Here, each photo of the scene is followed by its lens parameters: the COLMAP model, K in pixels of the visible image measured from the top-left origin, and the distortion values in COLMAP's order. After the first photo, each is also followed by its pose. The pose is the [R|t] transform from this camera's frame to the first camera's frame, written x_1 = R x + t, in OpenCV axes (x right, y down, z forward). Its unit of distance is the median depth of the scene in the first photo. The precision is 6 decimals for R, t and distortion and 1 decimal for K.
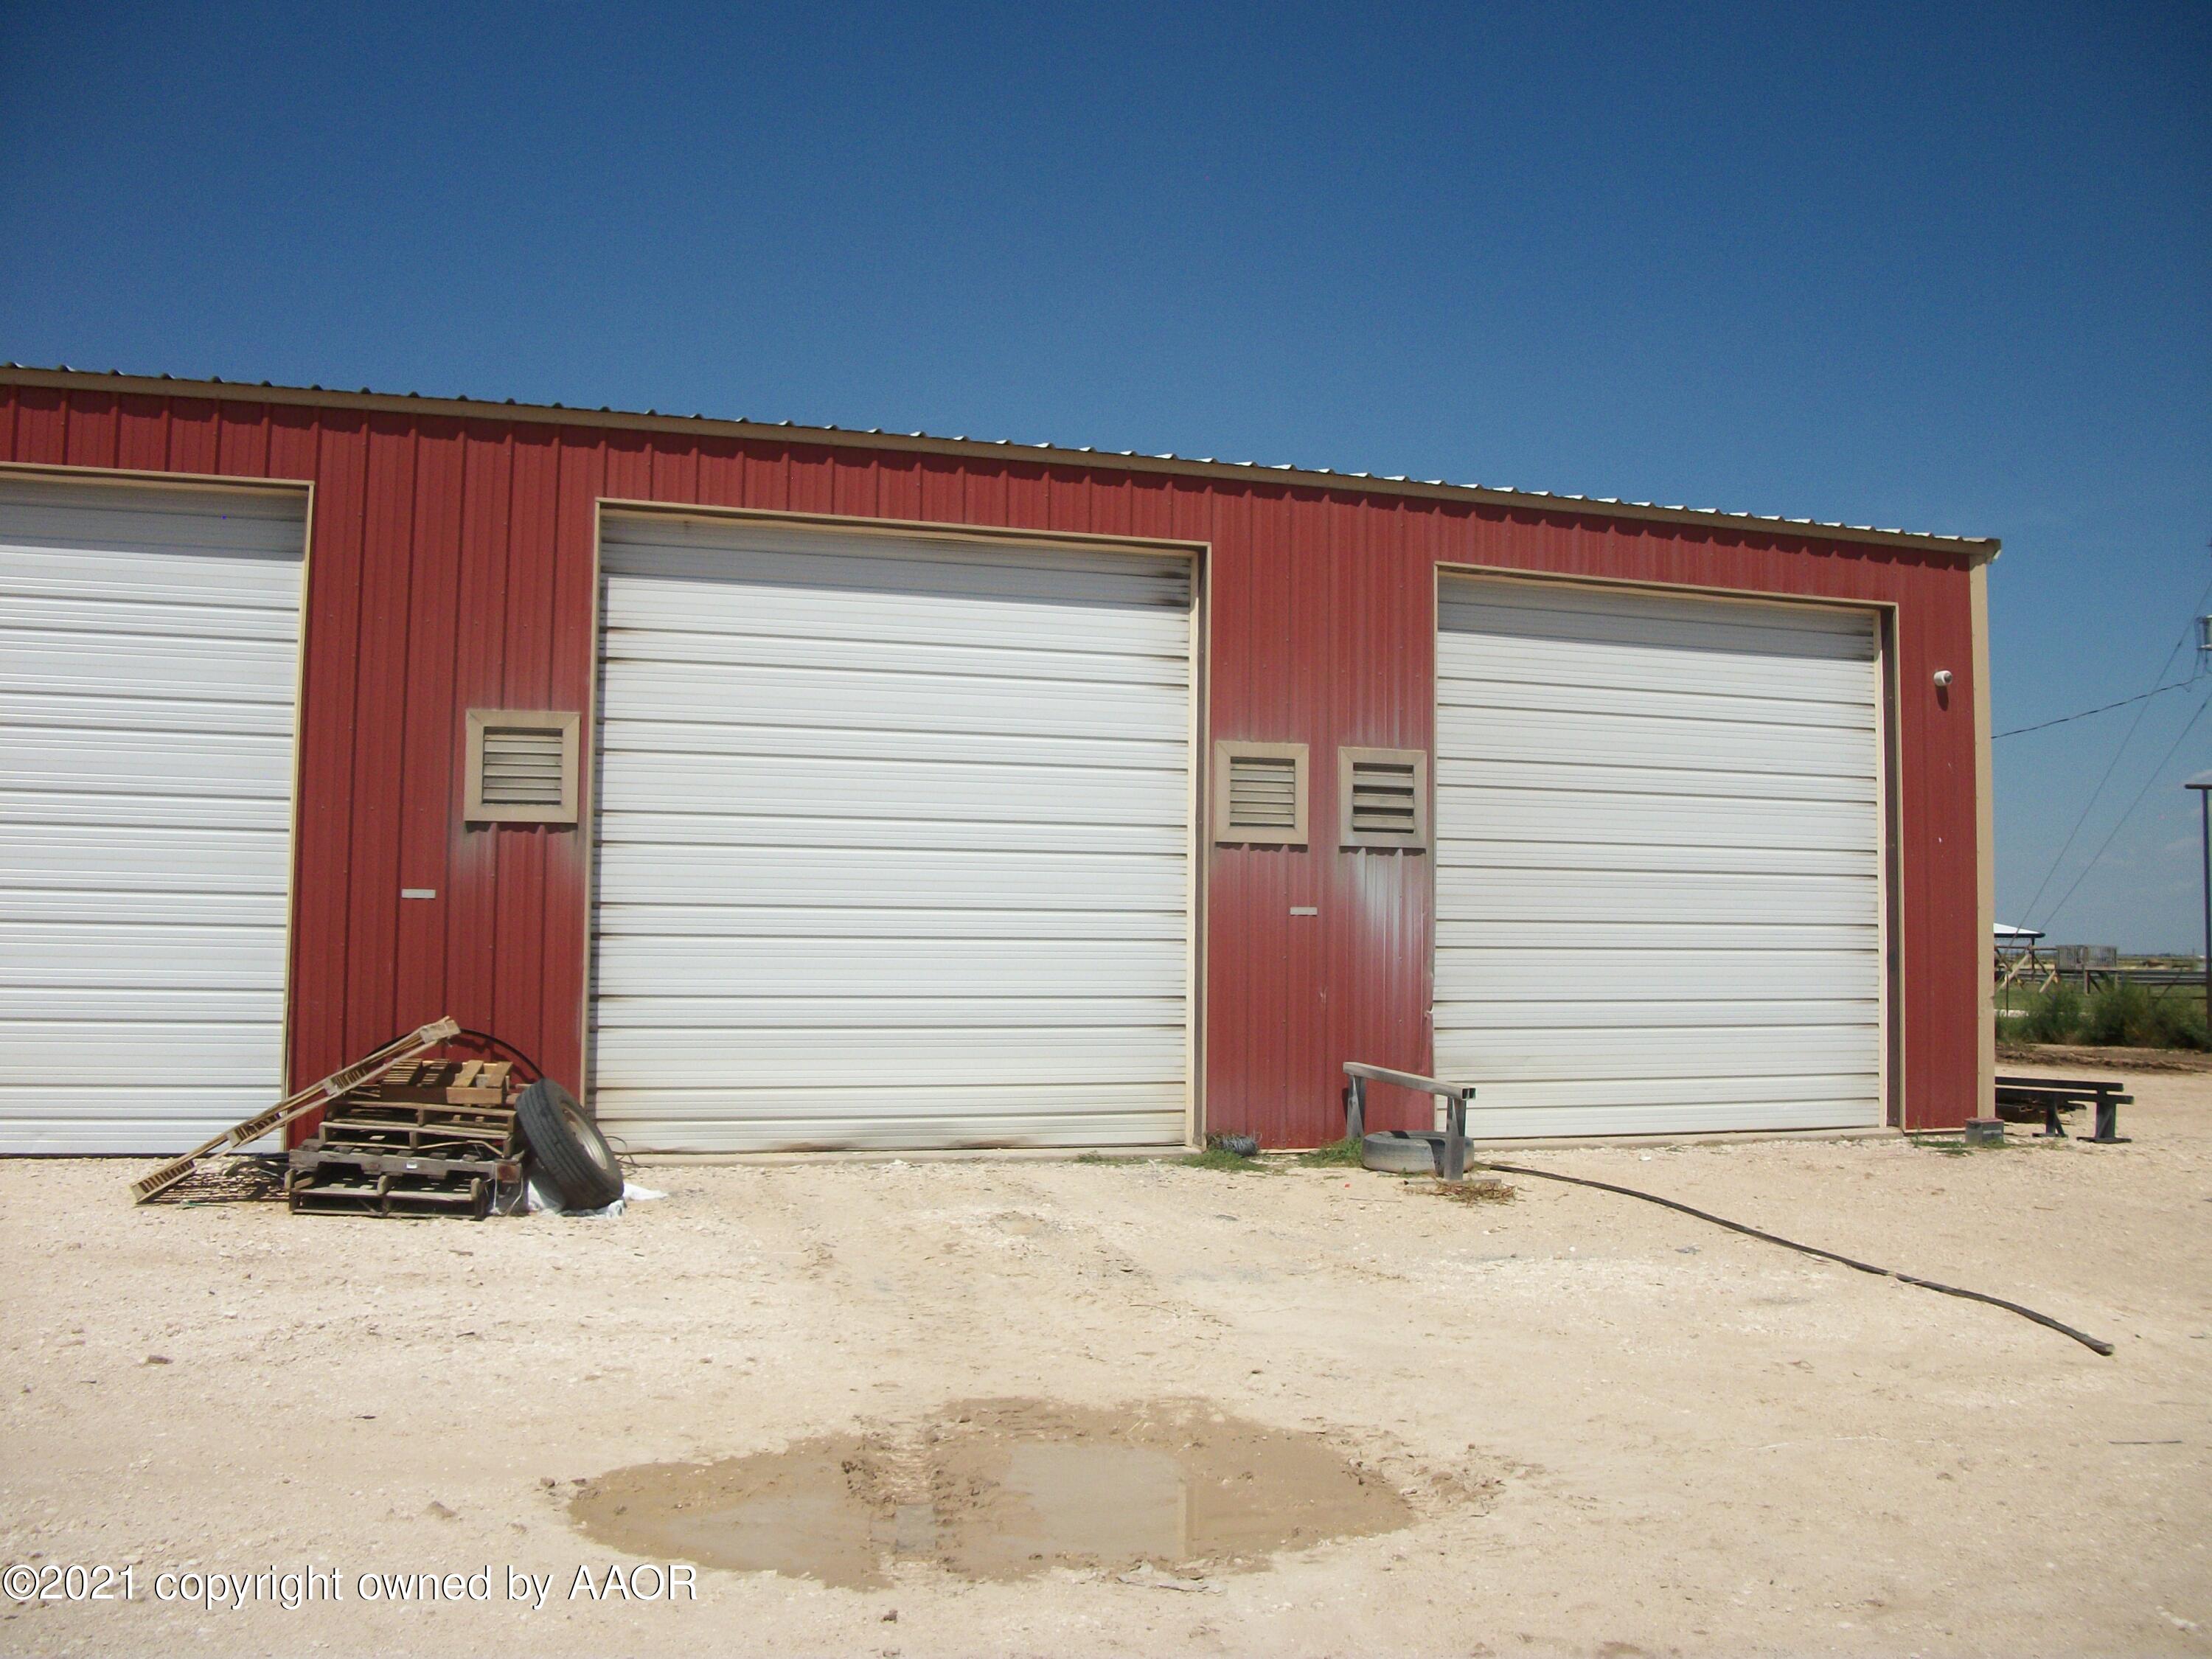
lens RADIAL K [[2088.5, 0, 1105.8], [0, 2088.5, 847.2], [0, 0, 1]] dist [-0.163548, 0.000000]
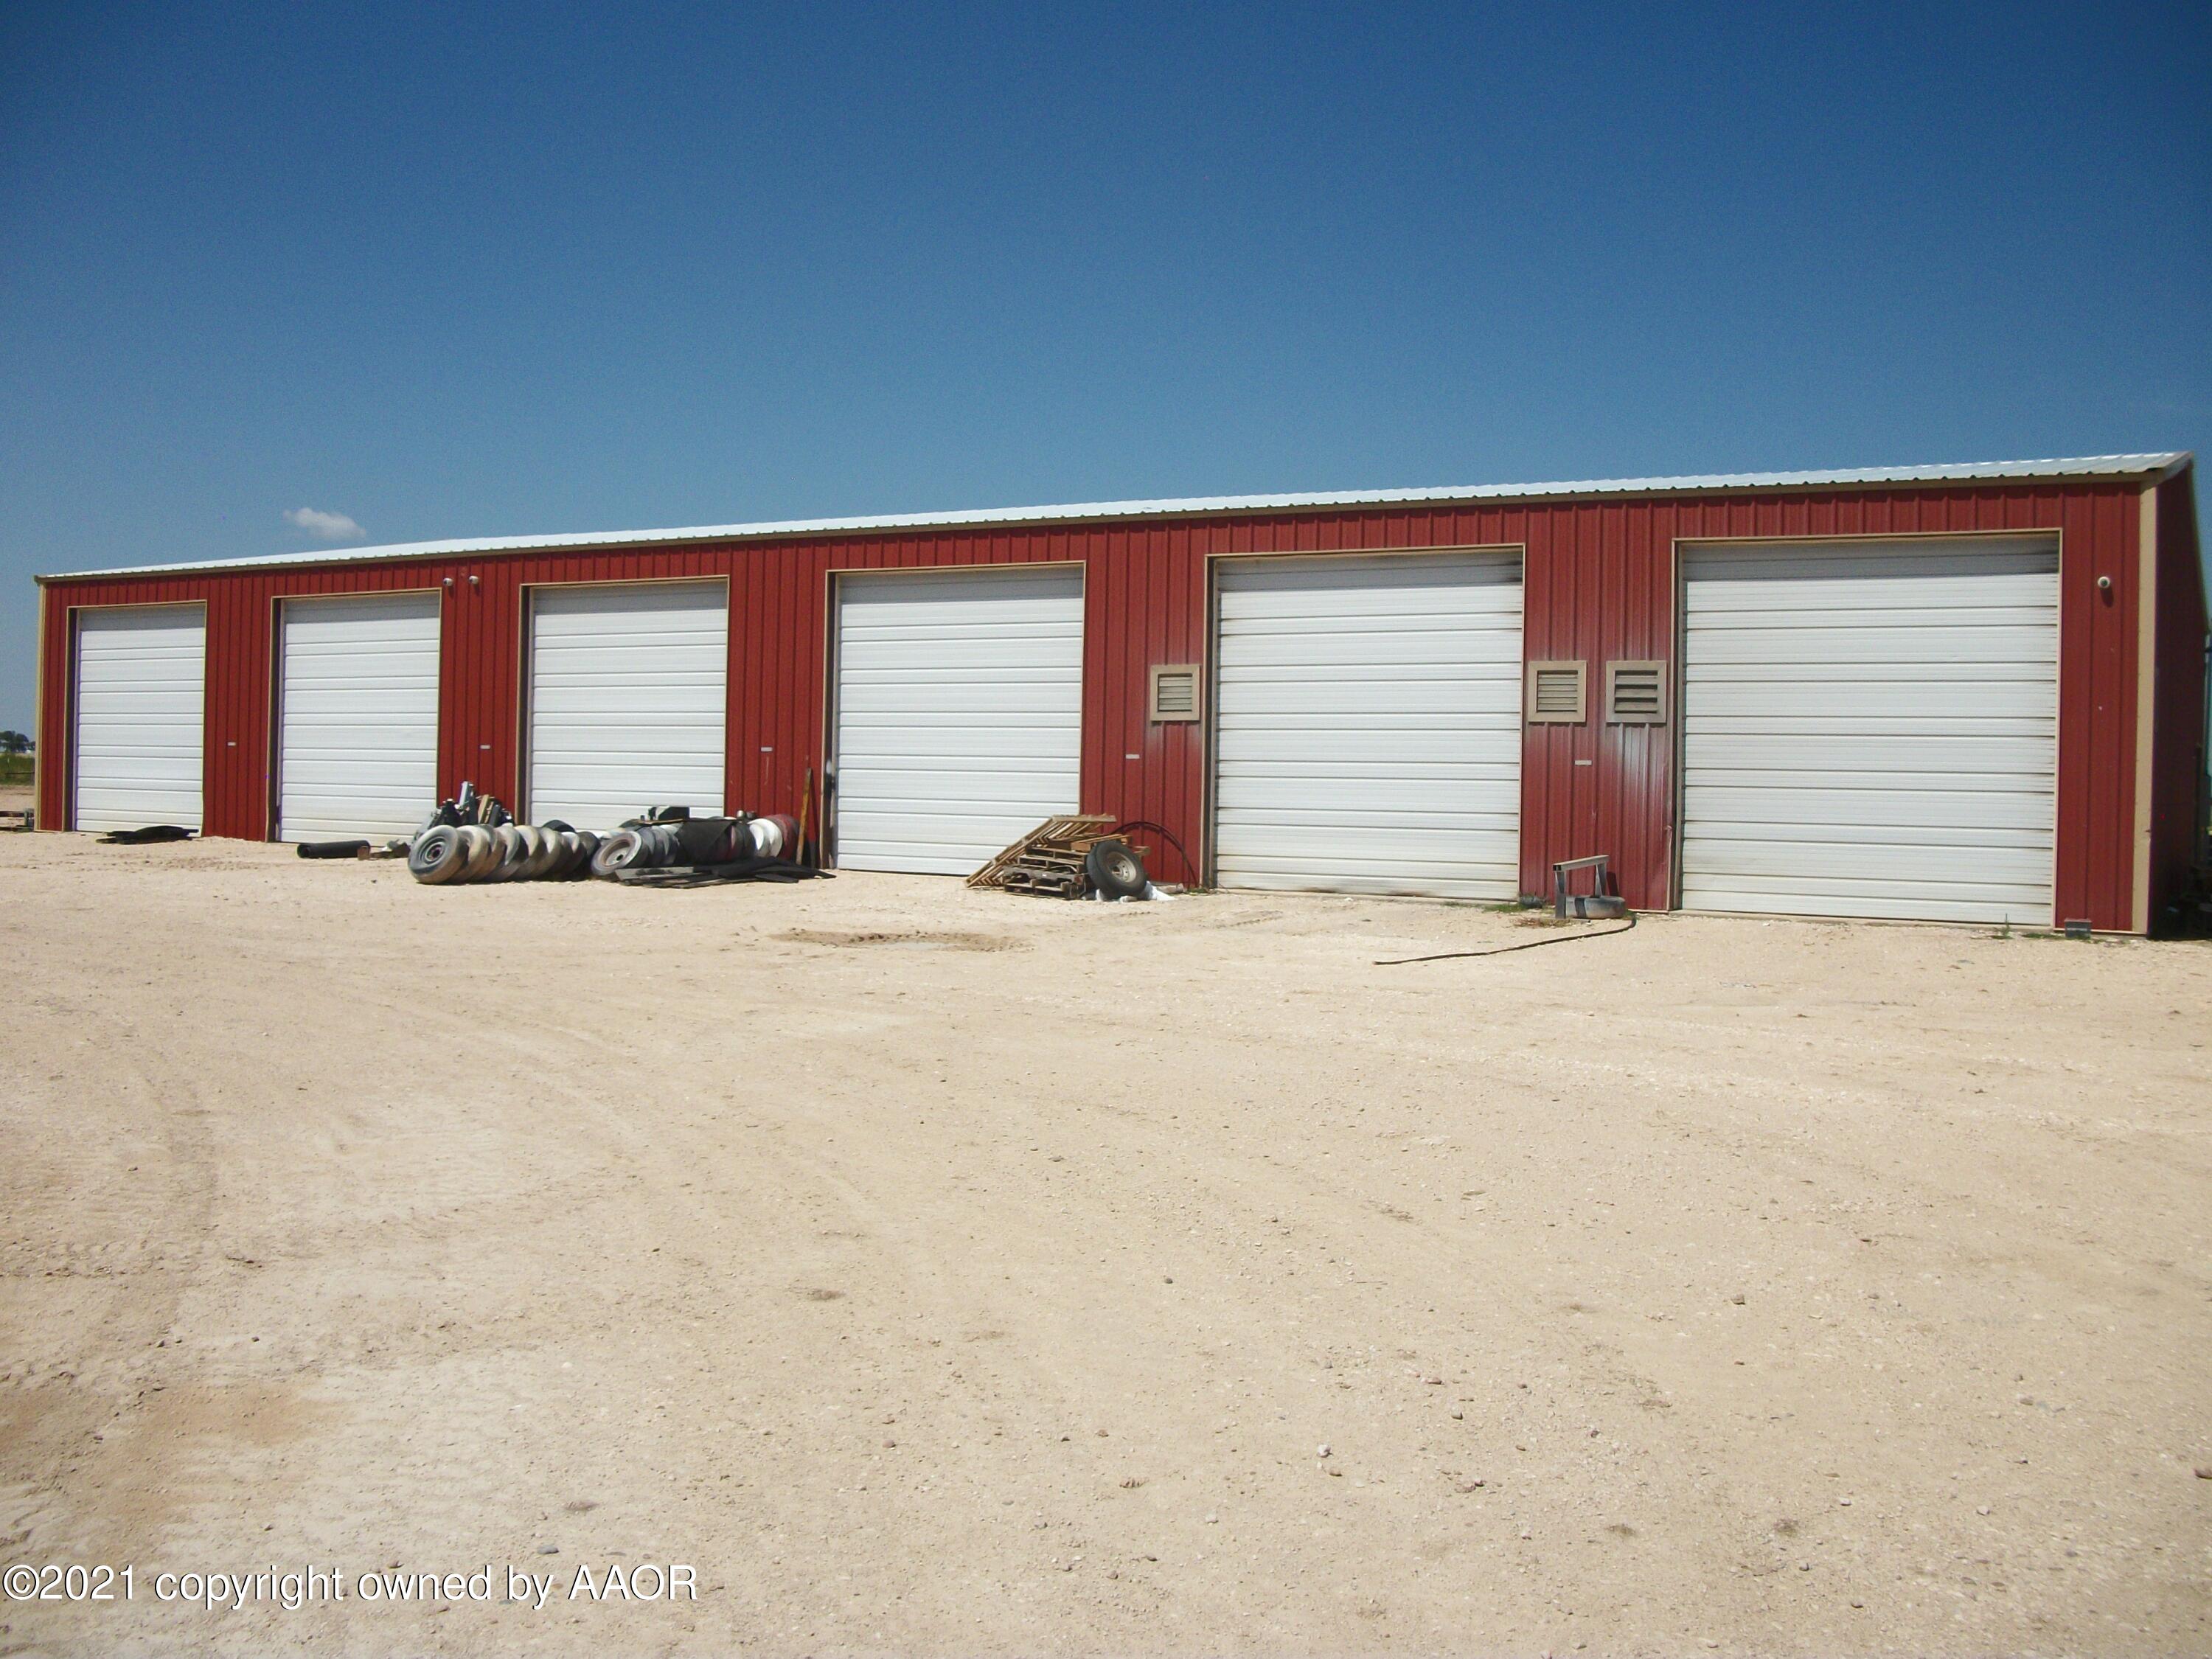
lens RADIAL K [[2088.5, 0, 1107.0], [0, 2088.5, 811.2], [0, 0, 1]] dist [-0.163548, 0.000000]
pose [[0.670637, 0.009071, -0.741730, 1.064095], [0.020839, 0.999300, 0.031063, 0.010476], [0.741493, -0.036289, 0.669979, -0.374691]]
